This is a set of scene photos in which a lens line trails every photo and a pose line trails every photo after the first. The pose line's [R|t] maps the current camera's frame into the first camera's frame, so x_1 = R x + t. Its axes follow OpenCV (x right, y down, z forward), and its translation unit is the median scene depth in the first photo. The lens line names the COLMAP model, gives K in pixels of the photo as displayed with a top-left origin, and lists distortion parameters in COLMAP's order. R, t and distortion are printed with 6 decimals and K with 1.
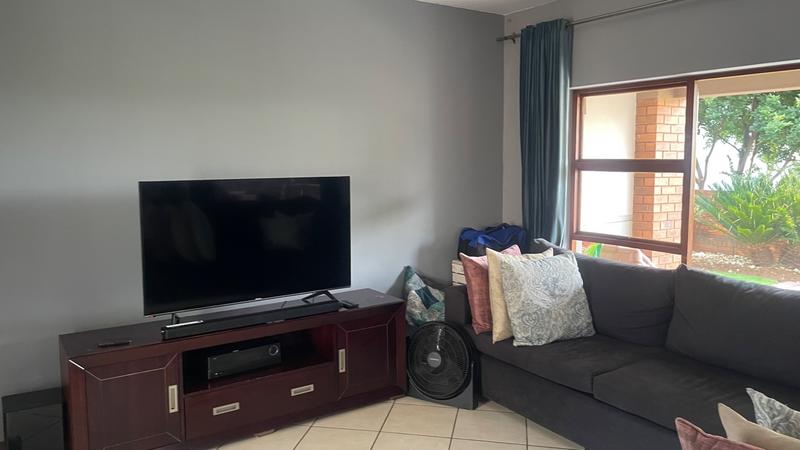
lens RADIAL K [[597.0, 0, 400.1], [0, 597.0, 221.6], [0, 0, 1]] dist [0.012743, -0.011399]
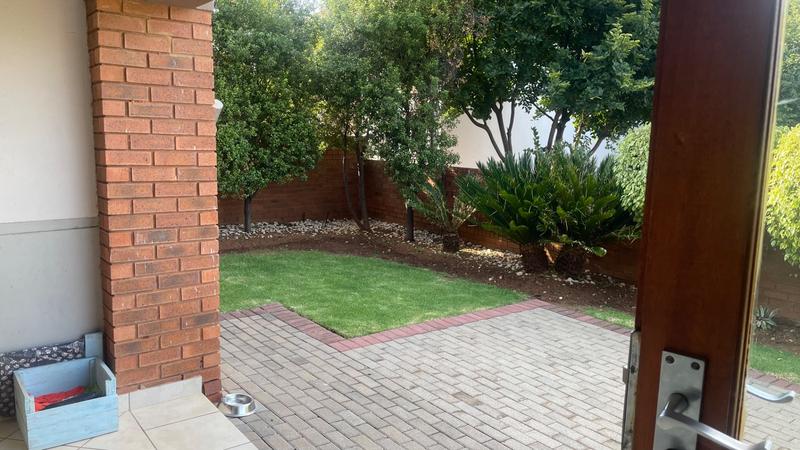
lens RADIAL K [[597.0, 0, 399.8], [0, 597.0, 225.1], [0, 0, 1]] dist [0.012743, -0.011399]
pose [[0.996927, 0.016600, 0.076556, 0.643991], [-0.020760, 0.998332, 0.053868, -0.040566], [-0.075534, -0.055292, 0.995609, 0.441614]]
